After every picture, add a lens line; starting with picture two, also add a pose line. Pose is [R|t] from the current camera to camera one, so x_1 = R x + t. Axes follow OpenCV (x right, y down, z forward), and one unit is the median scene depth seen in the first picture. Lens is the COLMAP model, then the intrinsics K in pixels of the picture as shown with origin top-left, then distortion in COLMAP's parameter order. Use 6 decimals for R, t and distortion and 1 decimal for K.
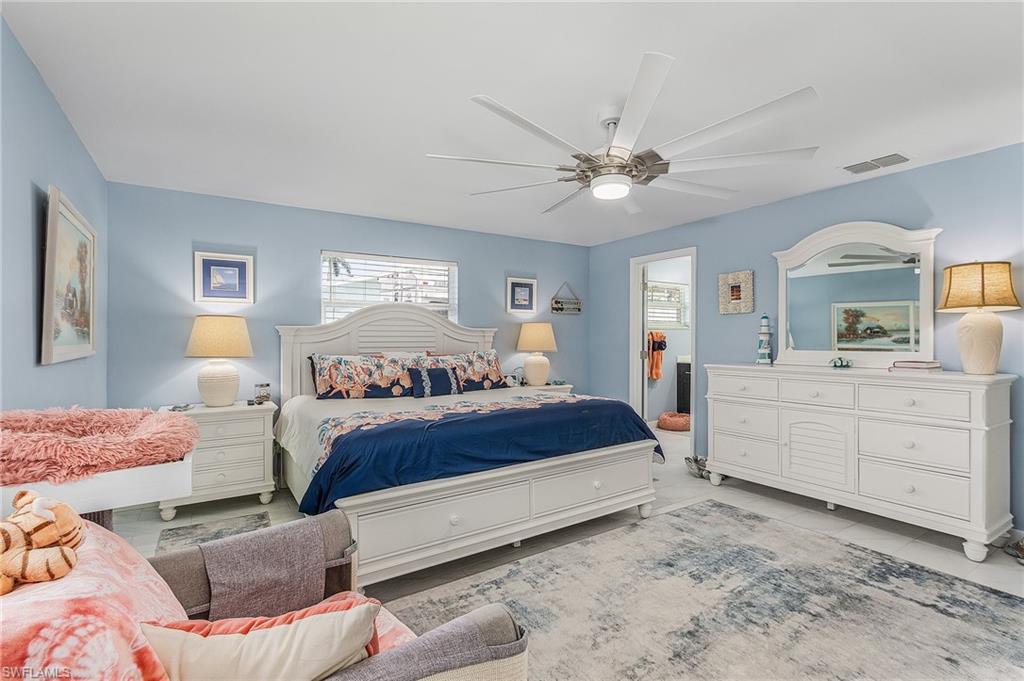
lens RADIAL K [[465.9, 0, 511.5], [0, 465.9, 345.7], [0, 0, 1]] dist [-0.017199, -0.000188]
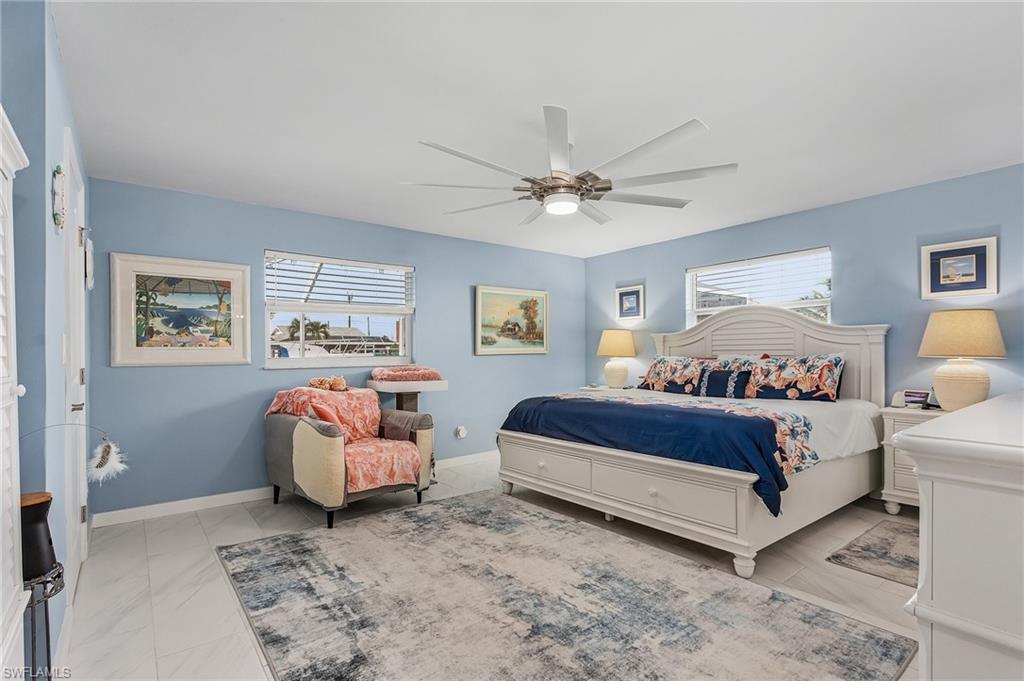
lens RADIAL K [[478.8, 0, 513.9], [0, 478.8, 339.0], [0, 0, 1]] dist [0.000181, -0.000061]
pose [[0.107839, -0.022188, -0.993921, 0.904014], [0.001189, 0.999753, -0.022189, 0.003304], [0.994168, 0.001211, 0.107839, 0.483152]]
